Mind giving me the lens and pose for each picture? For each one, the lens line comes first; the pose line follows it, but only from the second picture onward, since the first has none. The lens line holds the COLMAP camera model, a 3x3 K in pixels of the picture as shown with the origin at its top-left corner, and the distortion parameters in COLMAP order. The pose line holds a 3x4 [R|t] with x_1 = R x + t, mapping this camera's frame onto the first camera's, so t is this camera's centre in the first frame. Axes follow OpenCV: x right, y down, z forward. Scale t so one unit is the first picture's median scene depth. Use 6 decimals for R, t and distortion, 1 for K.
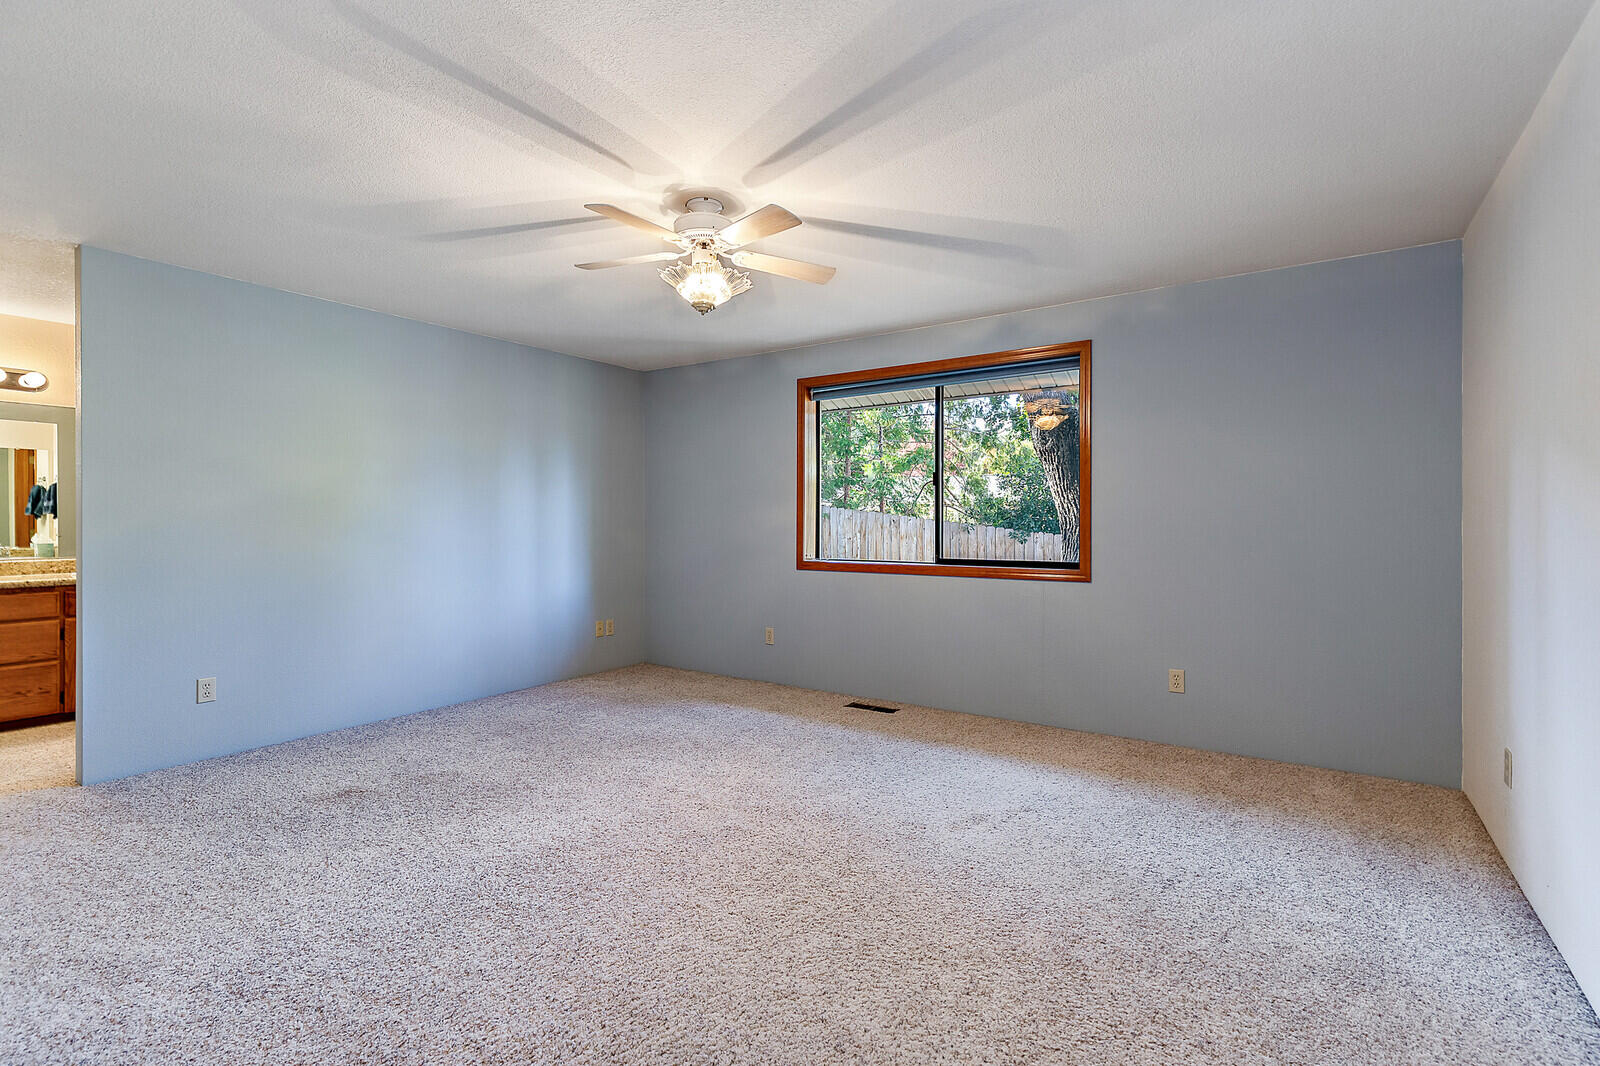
lens RADIAL K [[753.5, 0, 803.0], [0, 753.5, 528.9], [0, 0, 1]] dist [0.008007, -0.000882]
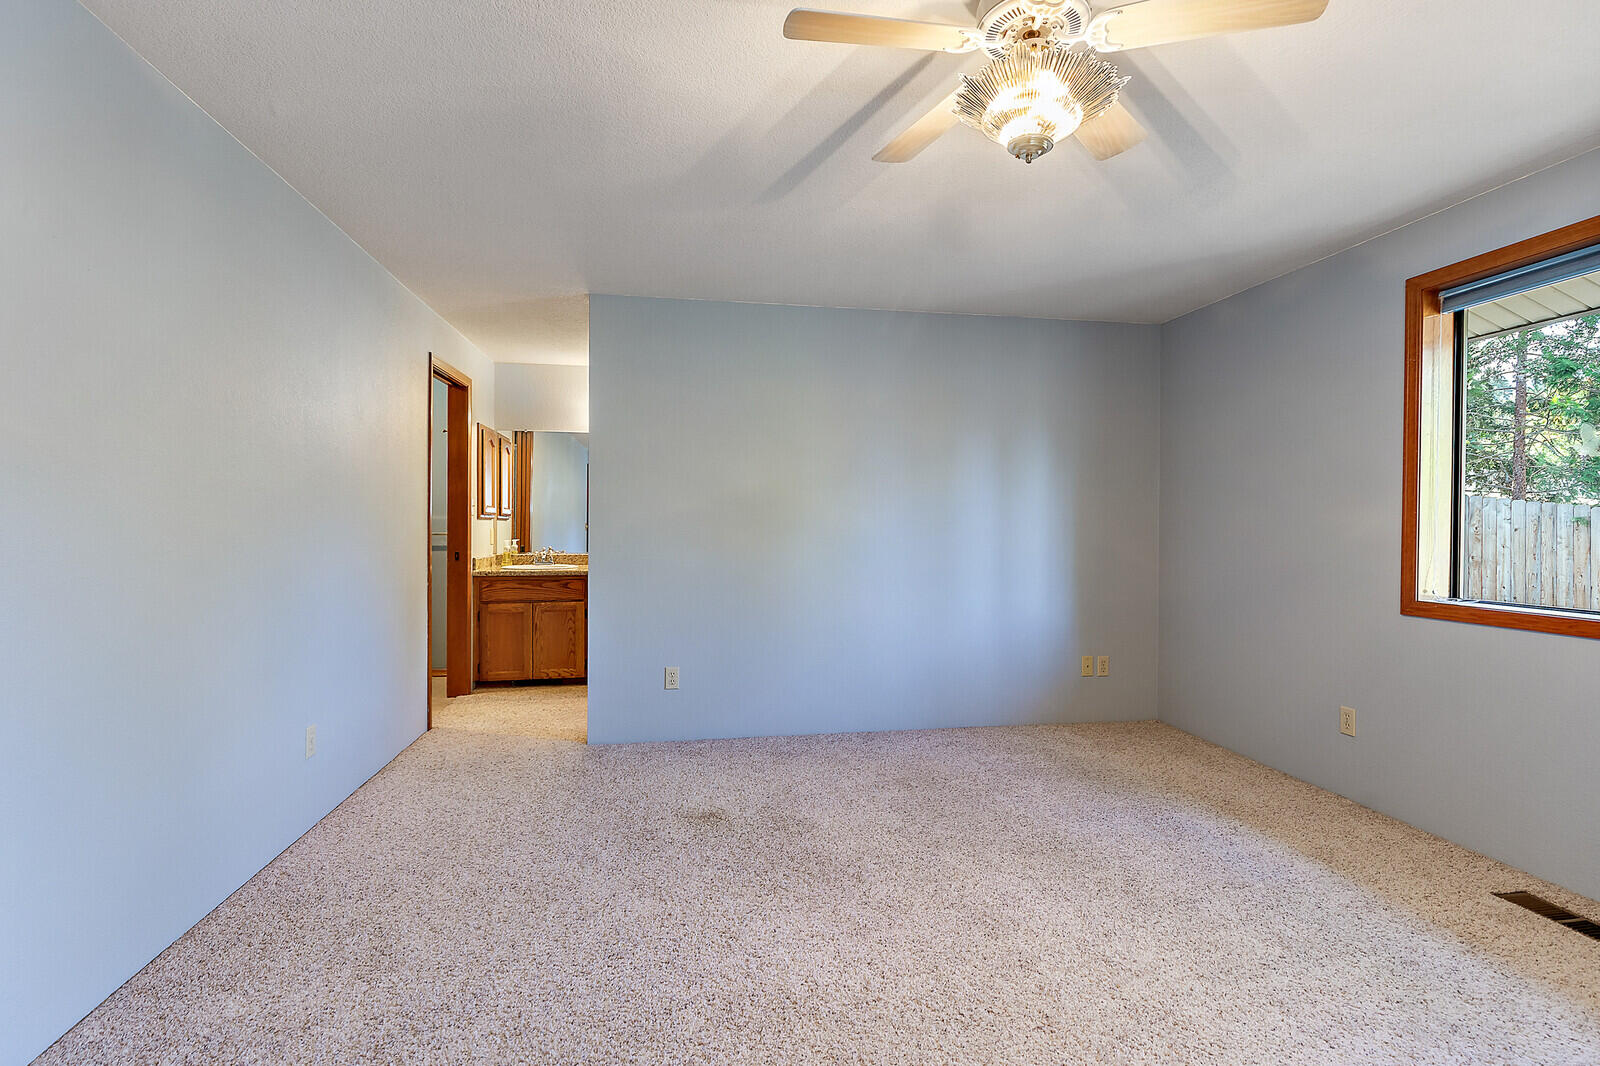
lens RADIAL K [[753.5, 0, 794.0], [0, 753.5, 527.4], [0, 0, 1]] dist [0.008007, -0.000882]
pose [[0.690626, 0.009284, -0.723153, 0.112508], [-0.015027, 0.999886, -0.001515, -0.005158], [0.723056, 0.011913, 0.690687, 0.349027]]
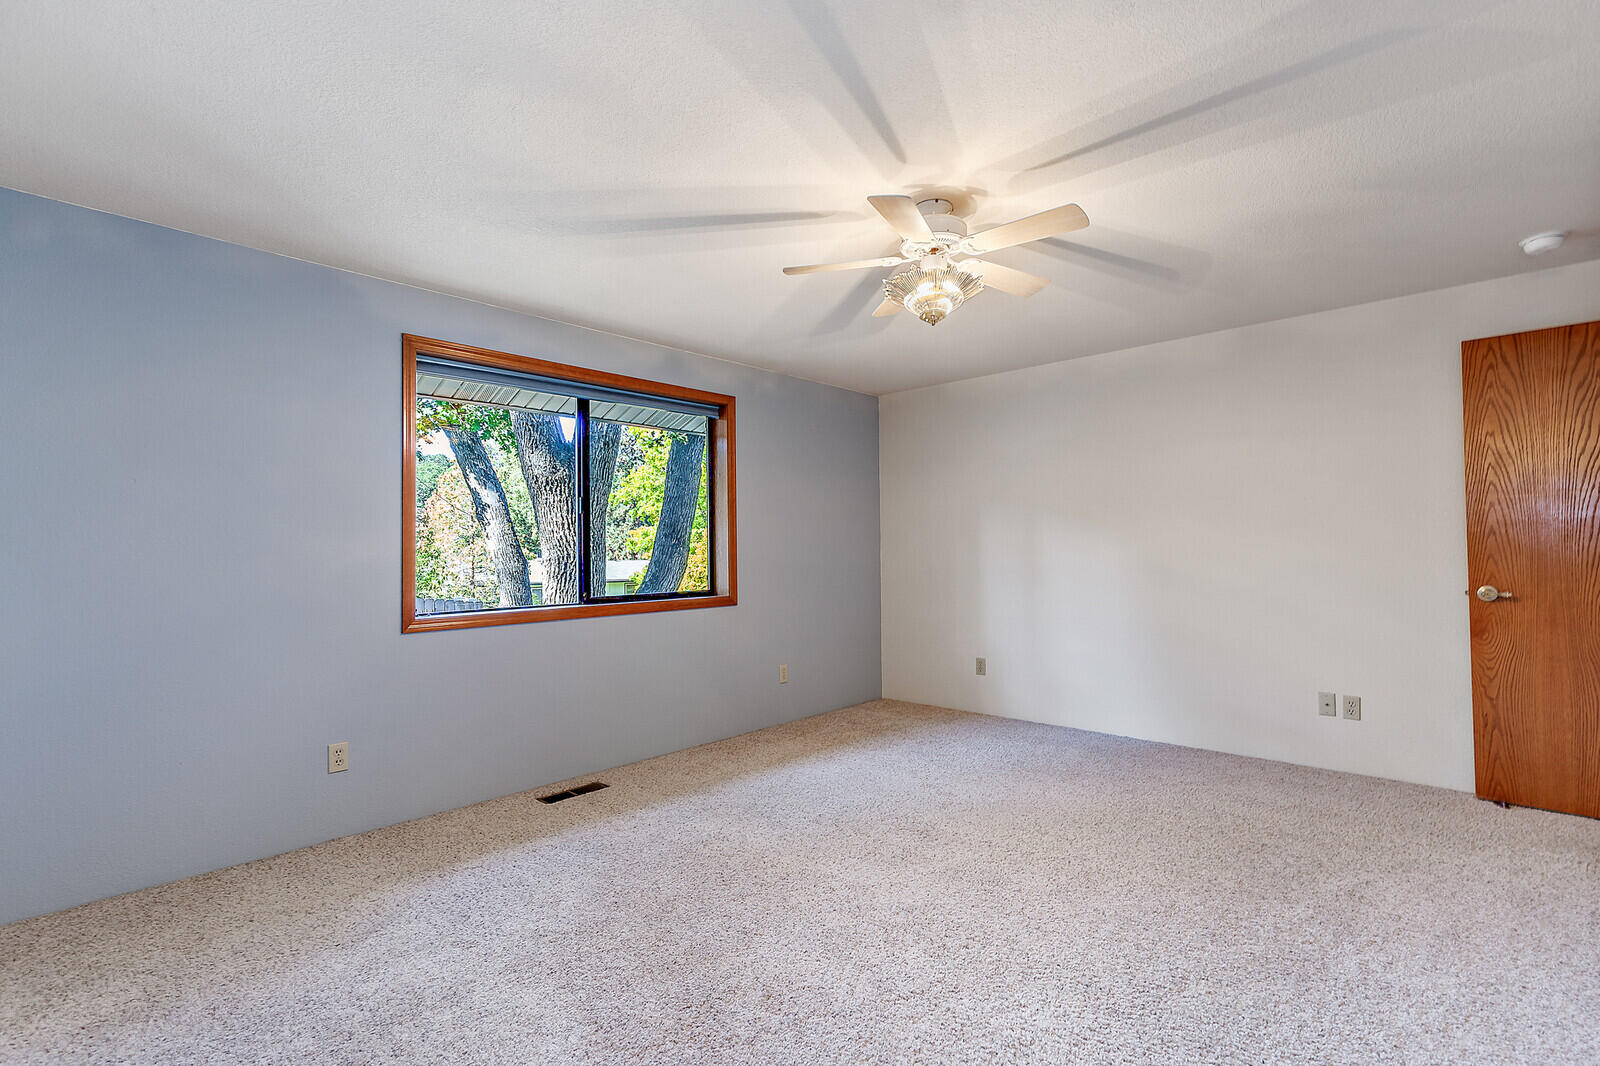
lens RADIAL K [[753.5, 0, 802.4], [0, 753.5, 529.8], [0, 0, 1]] dist [0.008007, -0.000882]
pose [[0.133998, 0.029129, 0.990553, -0.754626], [0.027903, 0.999061, -0.033154, -0.002981], [-0.990589, 0.032082, 0.133059, 0.744464]]
